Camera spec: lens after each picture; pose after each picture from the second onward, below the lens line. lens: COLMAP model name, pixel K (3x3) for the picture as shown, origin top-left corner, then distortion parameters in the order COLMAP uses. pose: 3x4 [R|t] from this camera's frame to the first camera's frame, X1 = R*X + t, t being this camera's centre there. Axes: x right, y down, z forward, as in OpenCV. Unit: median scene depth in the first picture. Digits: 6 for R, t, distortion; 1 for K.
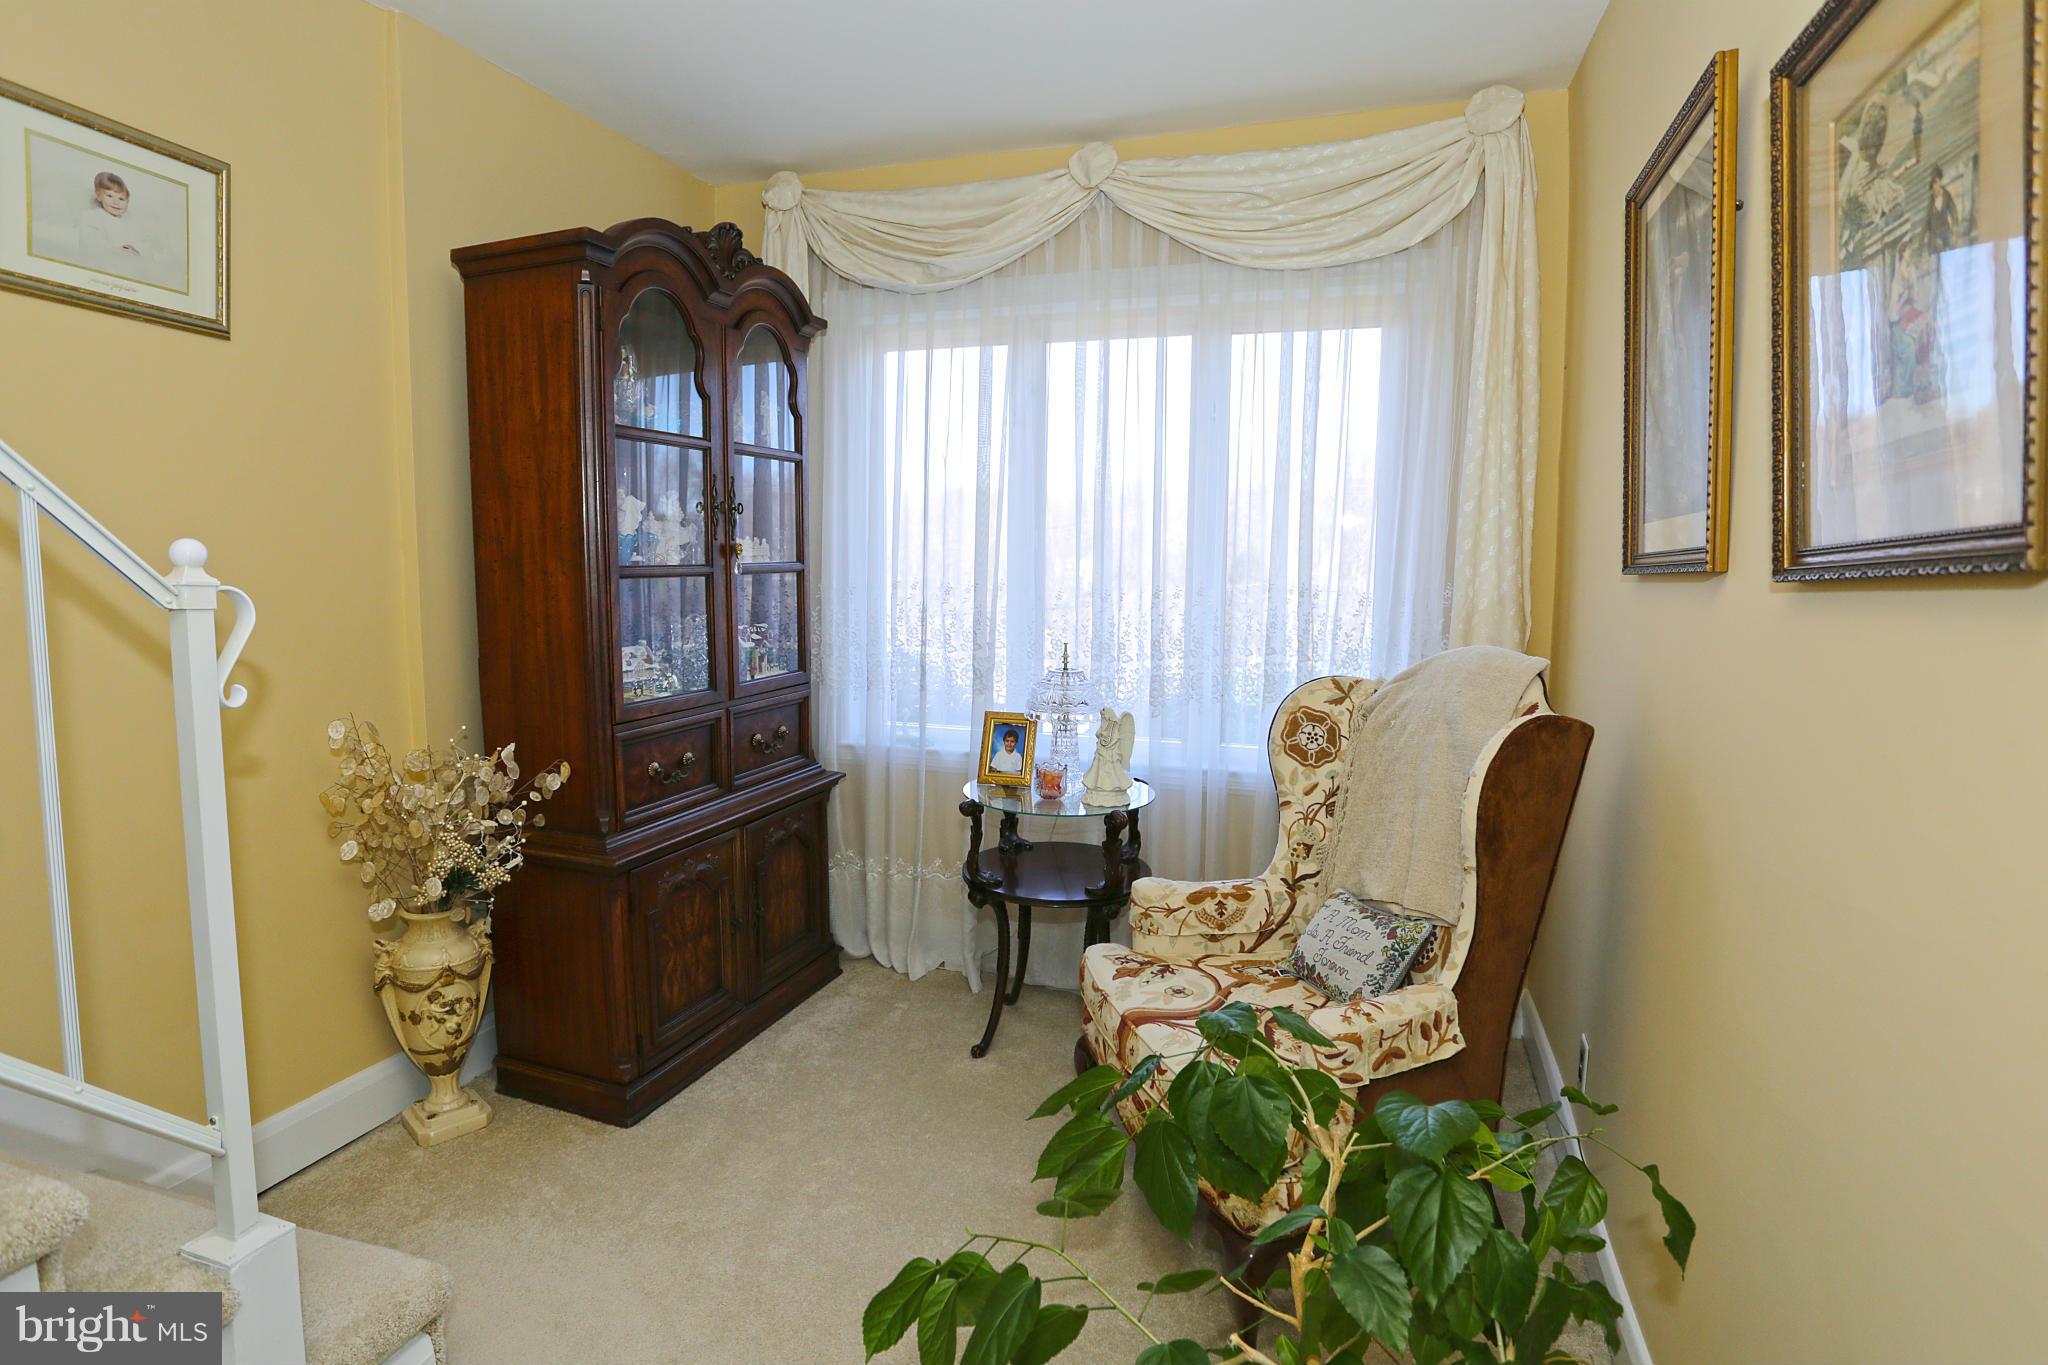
lens RADIAL K [[1055.1, 0, 988.7], [0, 1055.1, 685.2], [0, 0, 1]] dist [-0.069570, 0.023036]
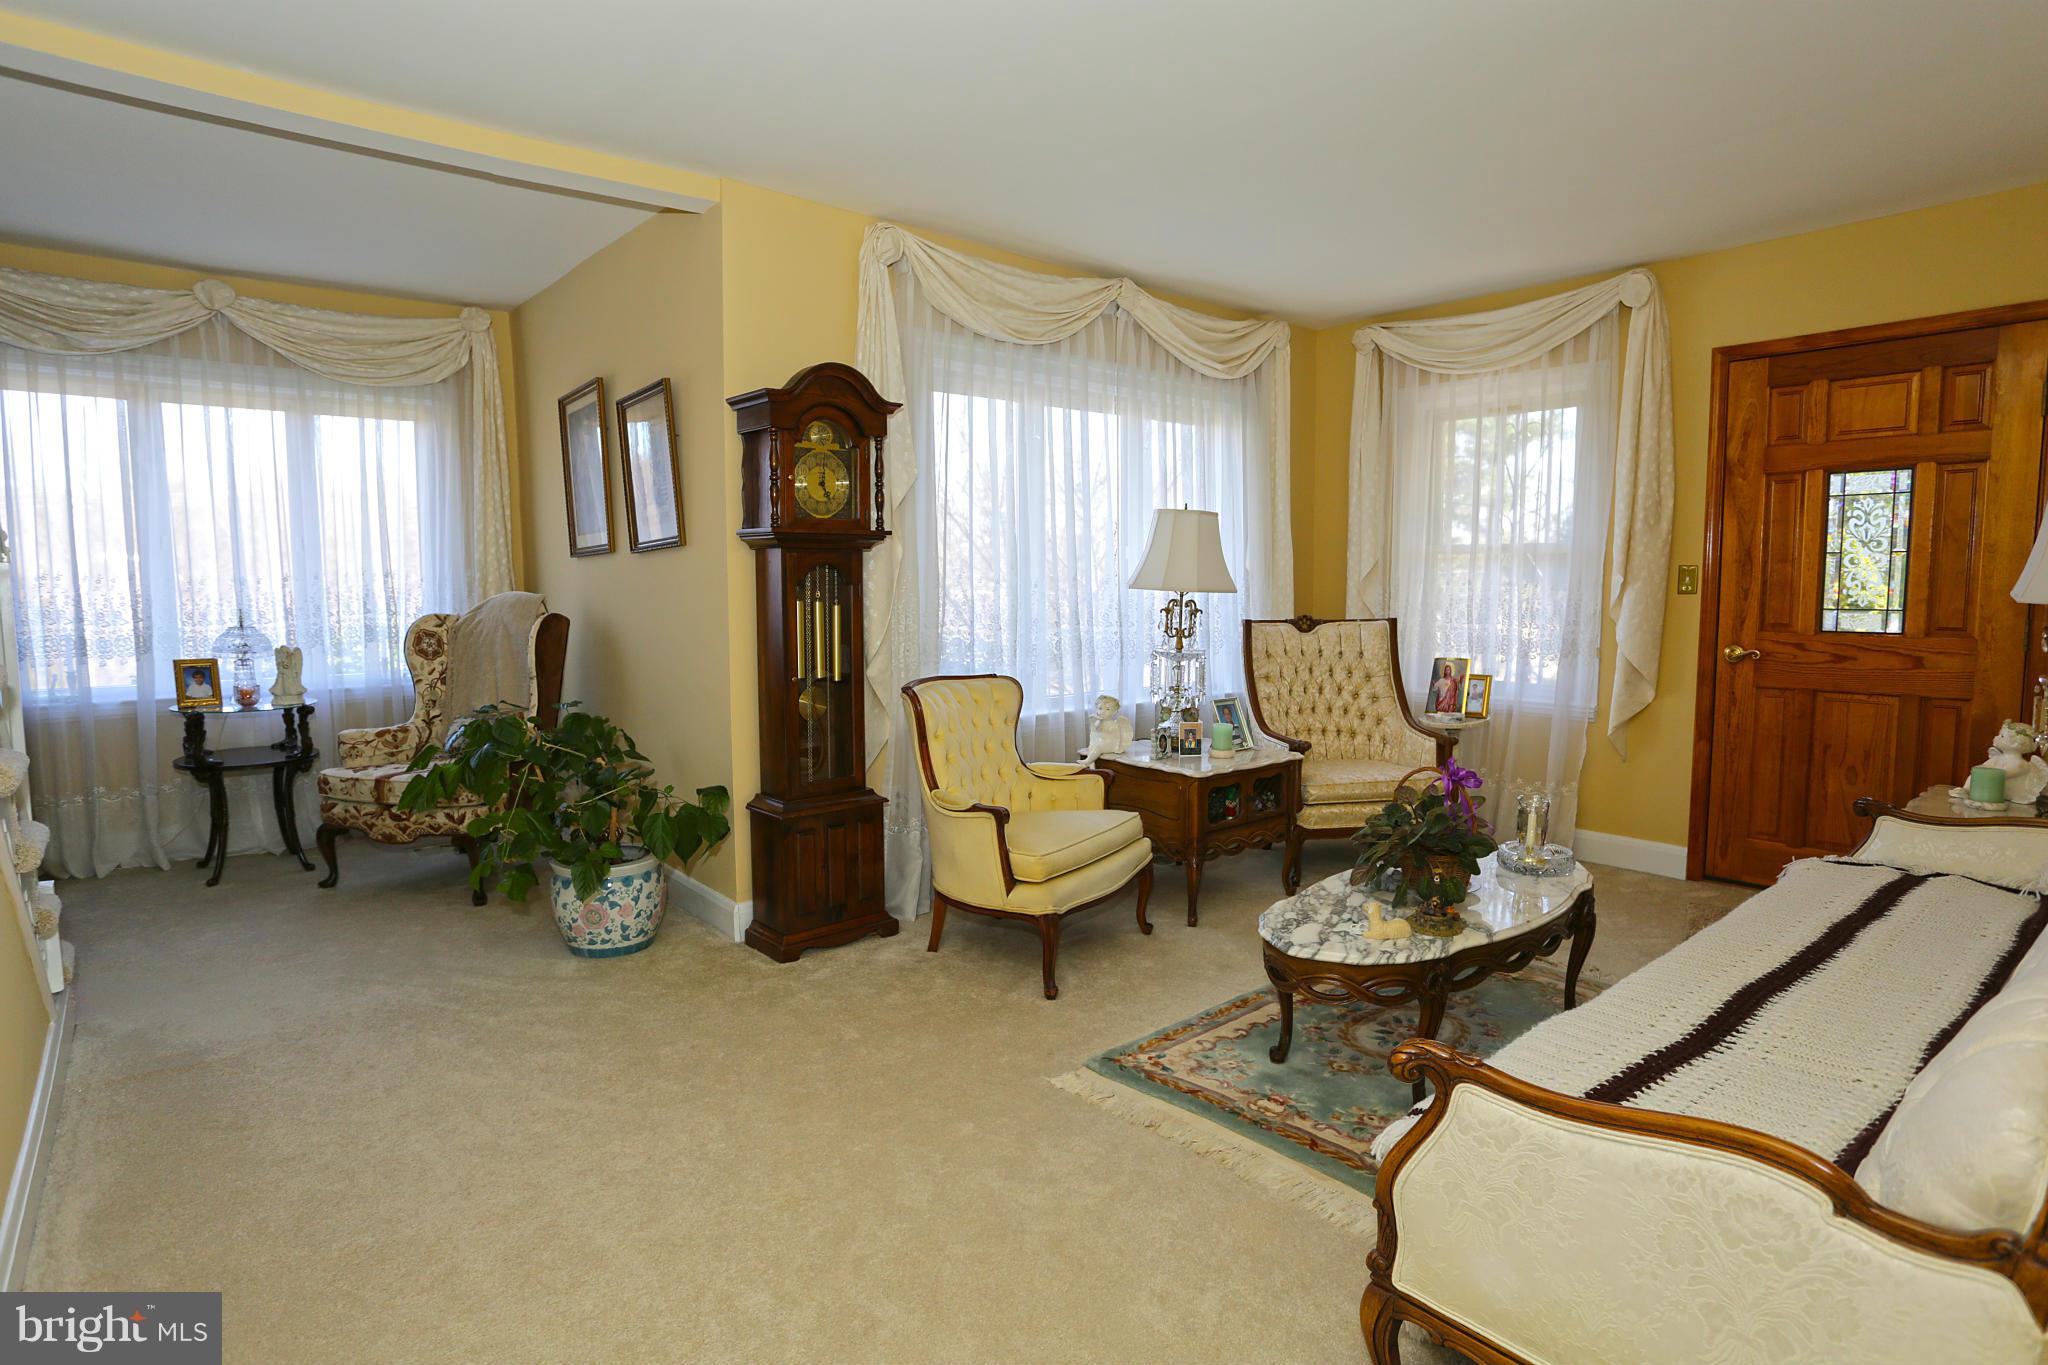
lens RADIAL K [[1055.1, 0, 1009.0], [0, 1055.1, 680.4], [0, 0, 1]] dist [-0.069570, 0.023036]
pose [[0.522182, -0.091664, 0.847894, -0.680886], [0.107656, 0.993339, 0.041087, 0.136567], [-0.846012, 0.069826, 0.528572, -0.818727]]
